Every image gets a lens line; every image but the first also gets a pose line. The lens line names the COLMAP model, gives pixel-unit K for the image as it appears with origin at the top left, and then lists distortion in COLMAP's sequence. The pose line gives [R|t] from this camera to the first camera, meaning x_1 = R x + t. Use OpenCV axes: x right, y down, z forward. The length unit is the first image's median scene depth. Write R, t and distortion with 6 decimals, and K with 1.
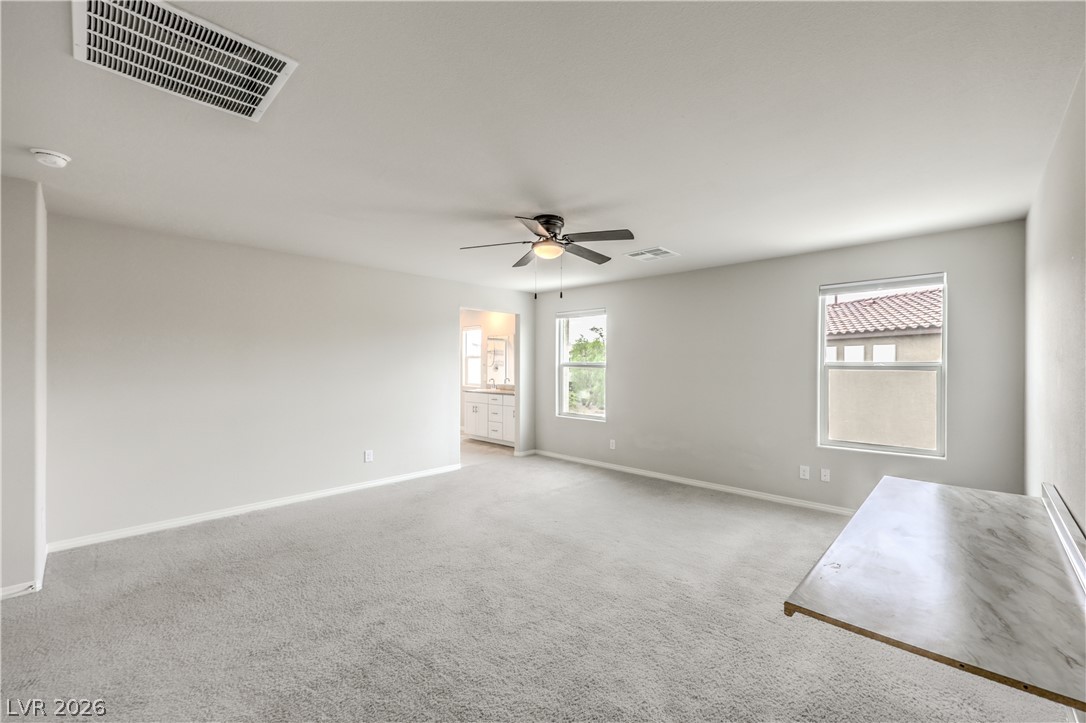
lens RADIAL K [[447.9, 0, 542.7], [0, 447.9, 368.8], [0, 0, 1]] dist [0.000004, -0.000064]
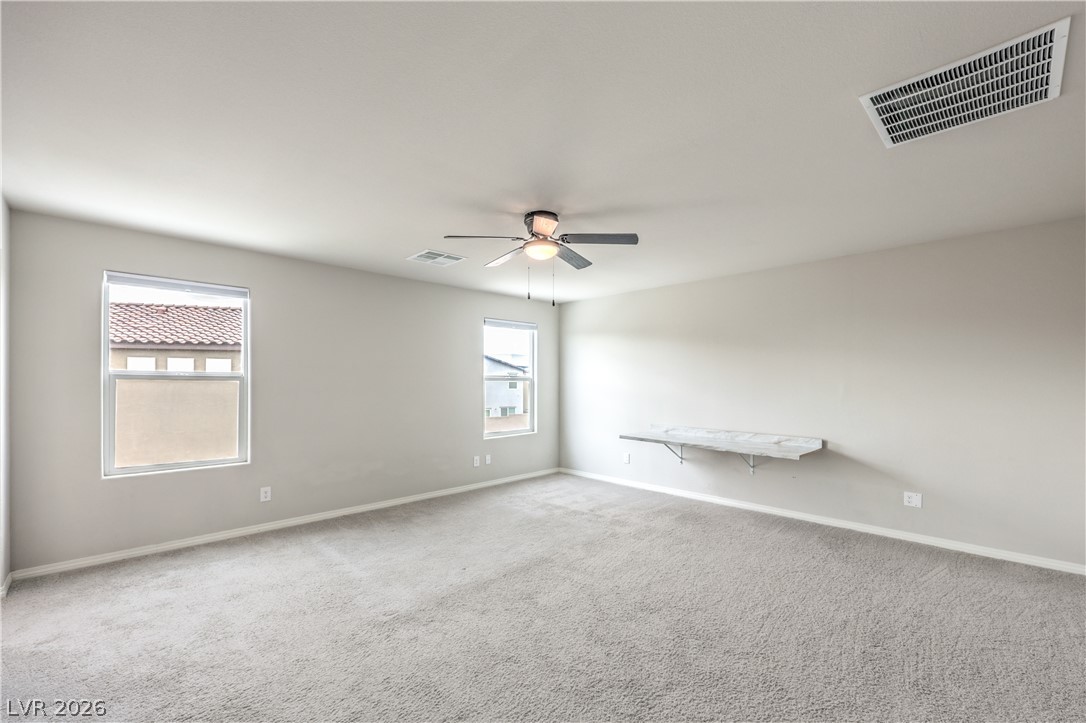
lens RADIAL K [[447.9, 0, 542.7], [0, 447.9, 368.8], [0, 0, 1]] dist [0.000004, -0.000064]
pose [[0.040773, 0.023213, 0.998899, -0.177584], [0.006905, 0.999700, -0.023514, -0.001766], [-0.999145, 0.007856, 0.040600, 0.185321]]
